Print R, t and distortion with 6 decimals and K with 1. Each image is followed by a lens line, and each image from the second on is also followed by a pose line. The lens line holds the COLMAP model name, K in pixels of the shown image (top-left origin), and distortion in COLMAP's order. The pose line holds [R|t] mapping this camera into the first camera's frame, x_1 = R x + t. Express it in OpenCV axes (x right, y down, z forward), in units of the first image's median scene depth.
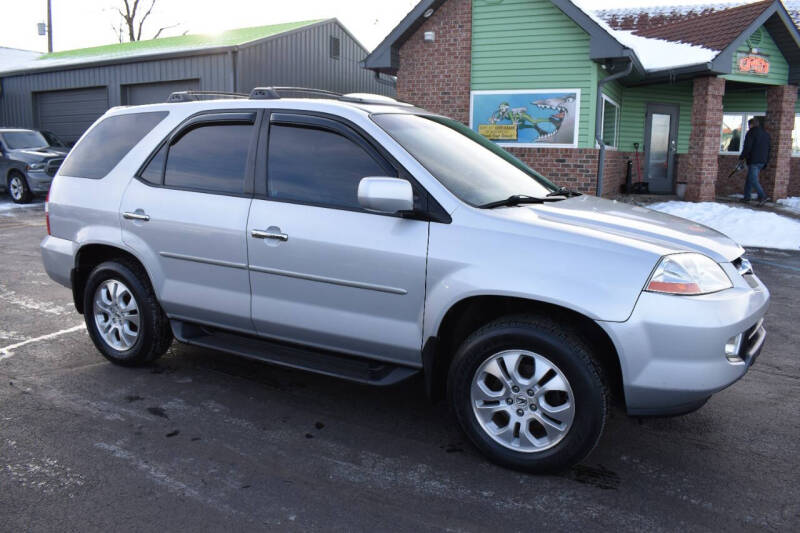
lens RADIAL K [[618.4, 0, 399.5], [0, 618.4, 269.3], [0, 0, 1]] dist [-0.098179, 0.017642]
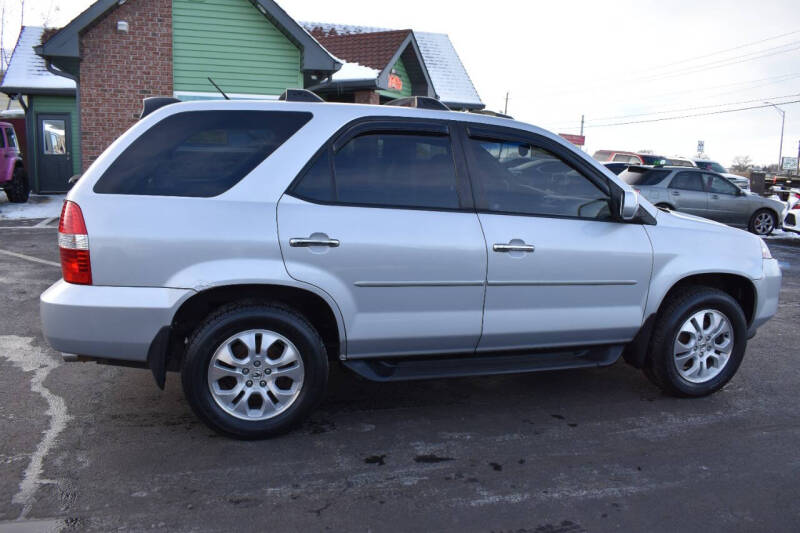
lens RADIAL K [[618.4, 0, 398.6], [0, 618.4, 267.3], [0, 0, 1]] dist [-0.098179, 0.017642]
pose [[0.721691, -0.109901, 0.683435, -0.794400], [0.112268, 0.992828, 0.041101, -0.065743], [-0.683050, 0.047065, 0.728853, 0.290473]]
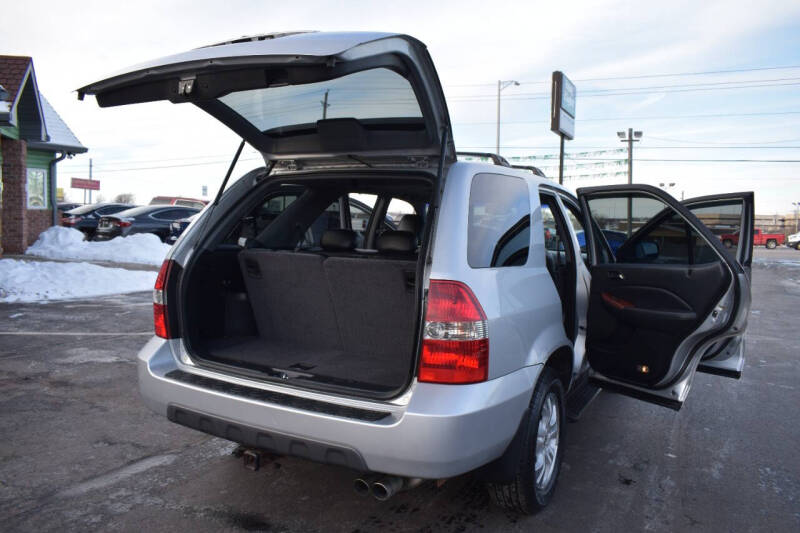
lens RADIAL K [[618.4, 0, 396.7], [0, 618.4, 264.4], [0, 0, 1]] dist [-0.098179, 0.017642]
pose [[0.004637, -0.085416, 0.996335, -1.128557], [0.166437, 0.982514, 0.083457, -0.219073], [-0.986041, 0.165440, 0.018772, 1.058655]]
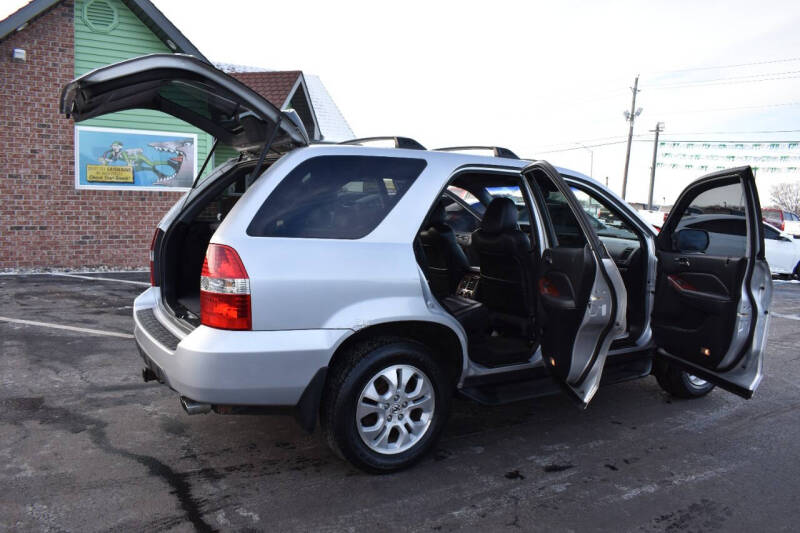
lens RADIAL K [[618.4, 0, 397.5], [0, 618.4, 266.7], [0, 0, 1]] dist [-0.098179, 0.017642]
pose [[0.509083, -0.086887, 0.856321, -1.062614], [0.141618, 0.989788, 0.016237, -0.112987], [-0.848987, 0.113004, 0.516189, 0.526879]]
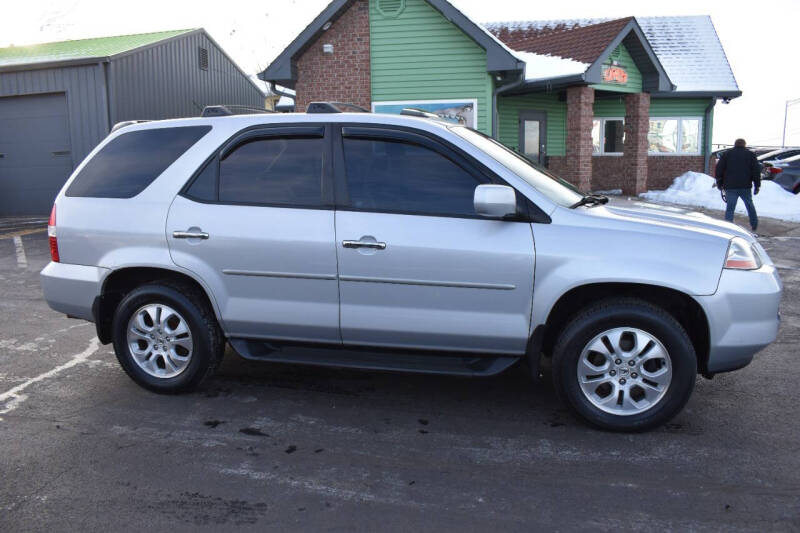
lens RADIAL K [[618.4, 0, 398.8], [0, 618.4, 269.7], [0, 0, 1]] dist [-0.098179, 0.017642]
pose [[0.965962, -0.070010, 0.249031, -0.313584], [0.073519, 0.997282, -0.004803, -0.003065], [-0.248018, 0.022948, 0.968484, -0.014325]]
